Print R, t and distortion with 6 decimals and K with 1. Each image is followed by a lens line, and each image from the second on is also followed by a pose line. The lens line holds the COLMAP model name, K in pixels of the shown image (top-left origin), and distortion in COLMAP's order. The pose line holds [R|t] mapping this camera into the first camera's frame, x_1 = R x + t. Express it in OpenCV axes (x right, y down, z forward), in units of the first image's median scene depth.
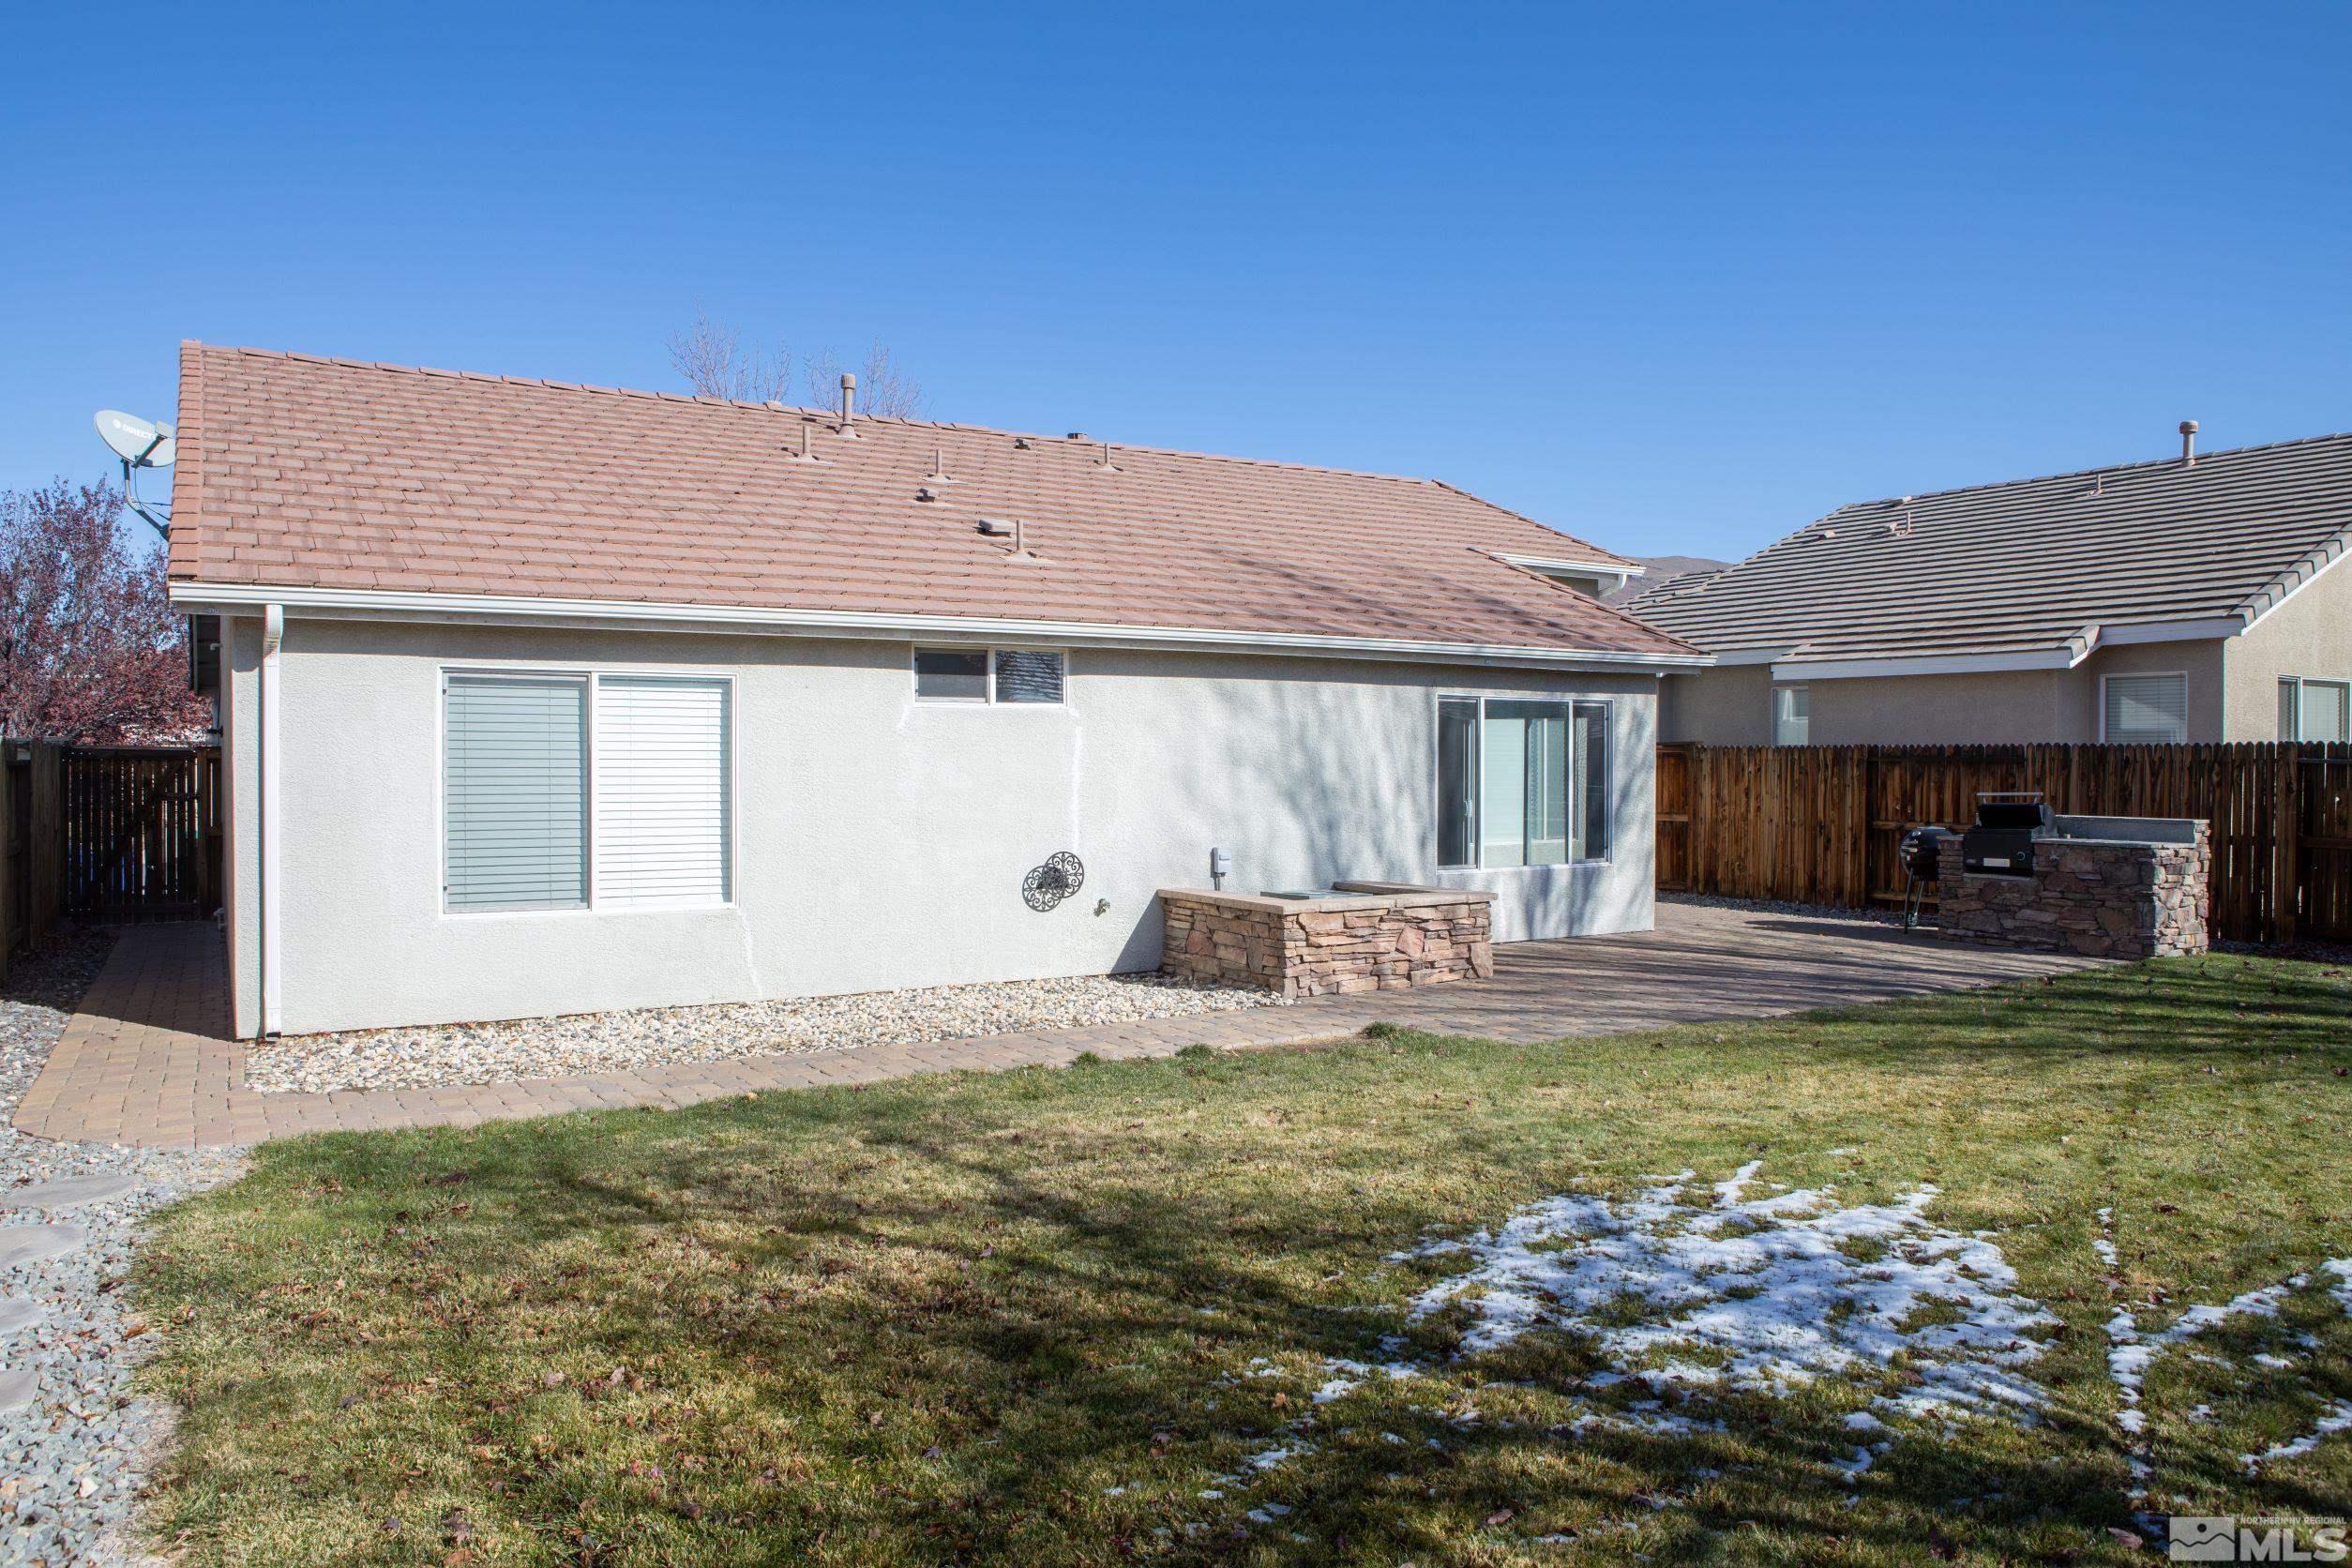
lens RADIAL K [[1610.8, 0, 1176.0], [0, 1610.8, 784.0], [0, 0, 1]] dist [-0.118047, 0.081726]
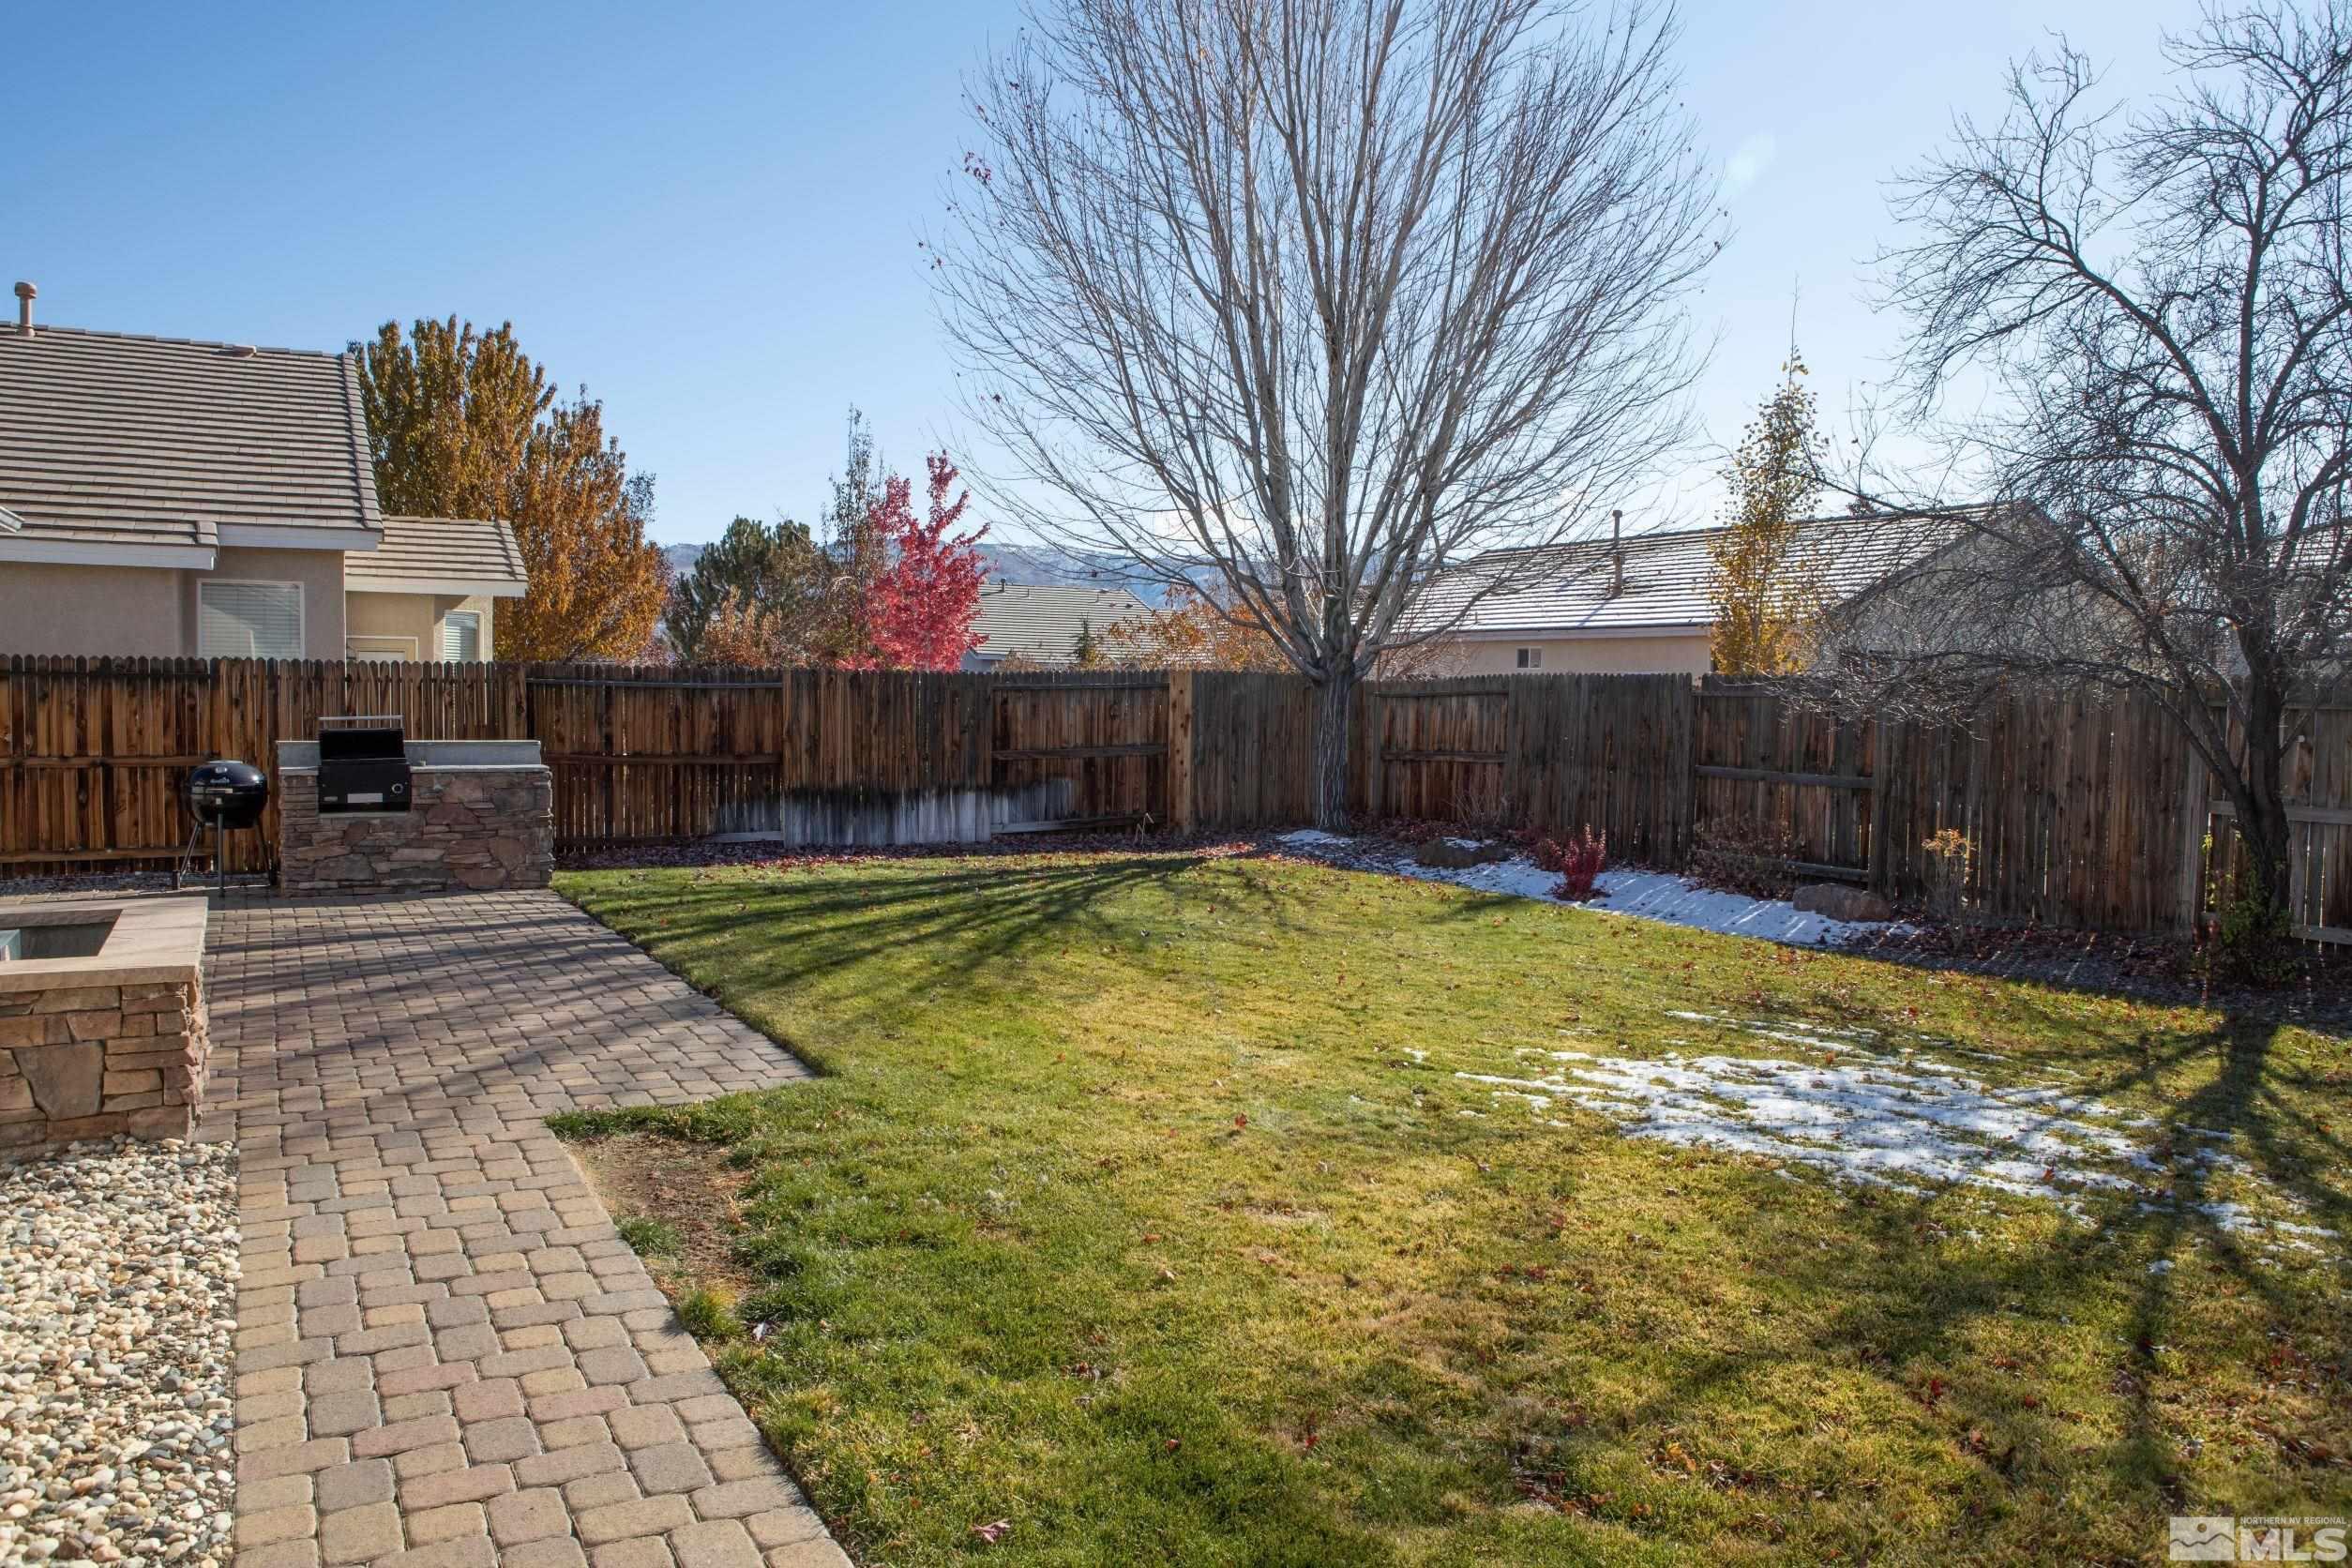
lens RADIAL K [[1610.8, 0, 1176.0], [0, 1610.8, 784.0], [0, 0, 1]] dist [-0.118047, 0.081726]
pose [[0.042757, -0.056056, 0.997512, -0.352553], [-0.000407, 0.998424, 0.056125, -0.006684], [-0.999085, -0.002806, 0.042667, 0.585618]]
